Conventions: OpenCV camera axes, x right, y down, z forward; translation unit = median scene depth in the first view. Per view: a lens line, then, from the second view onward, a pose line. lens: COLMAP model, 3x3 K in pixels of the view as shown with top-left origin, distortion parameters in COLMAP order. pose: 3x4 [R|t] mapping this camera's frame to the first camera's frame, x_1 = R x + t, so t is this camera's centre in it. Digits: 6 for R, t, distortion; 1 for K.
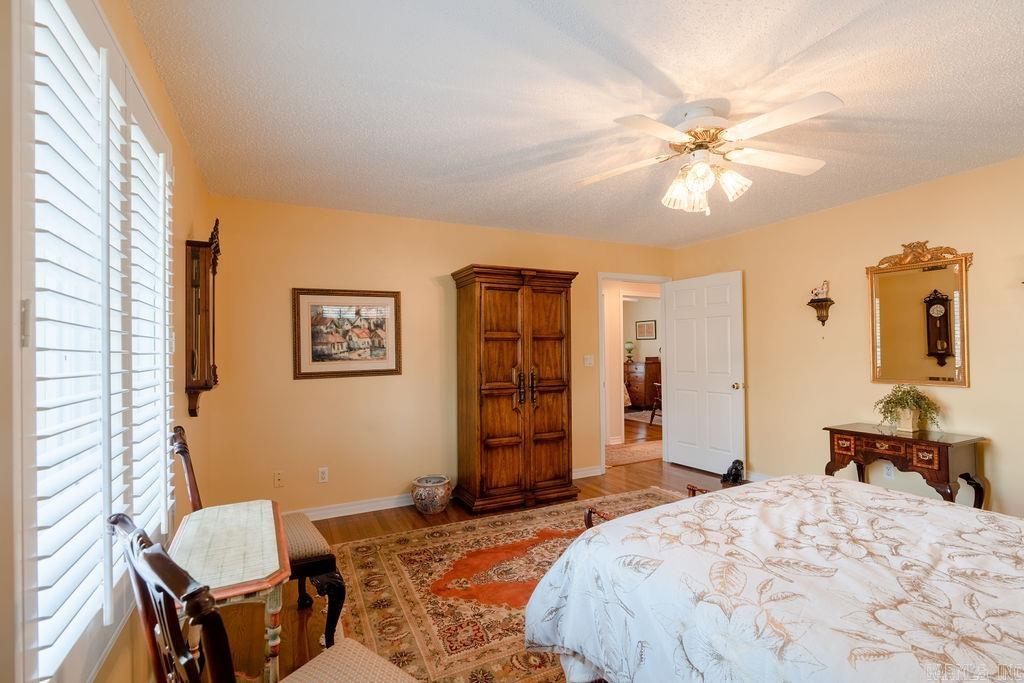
lens RADIAL K [[461.4, 0, 513.1], [0, 461.4, 341.9], [0, 0, 1]] dist [-0.005946, 0.000440]
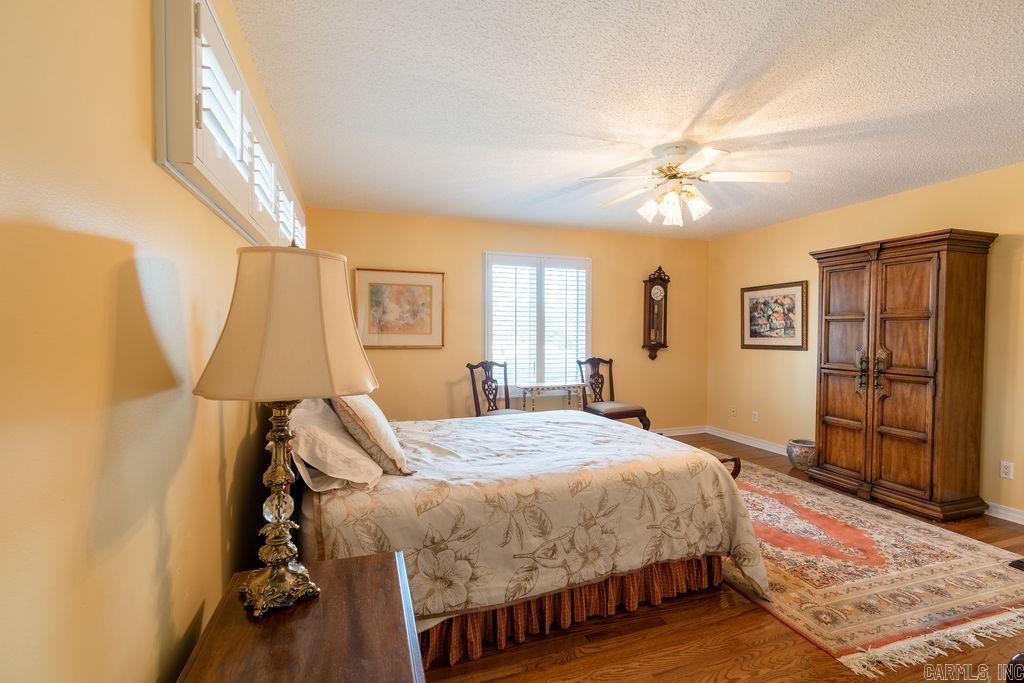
lens RADIAL K [[461.4, 0, 513.1], [0, 461.4, 341.9], [0, 0, 1]] dist [-0.005946, 0.000440]
pose [[-0.125007, 0.036486, -0.991485, 1.056101], [0.017019, 0.999255, 0.034626, -0.005639], [0.992010, -0.012546, -0.125535, 0.421991]]
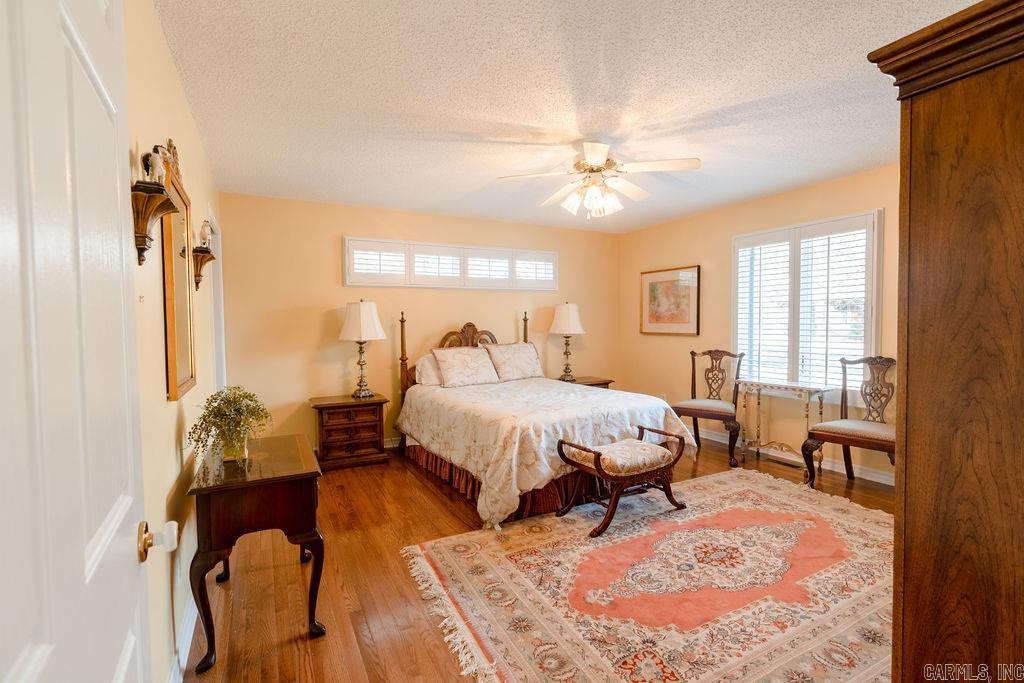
lens RADIAL K [[461.4, 0, 513.1], [0, 461.4, 341.9], [0, 0, 1]] dist [-0.005946, 0.000440]
pose [[-0.999057, 0.026242, -0.034578, 0.419478], [0.025433, 0.999397, 0.023641, 0.022967], [0.035178, 0.022740, -0.999122, 1.400895]]
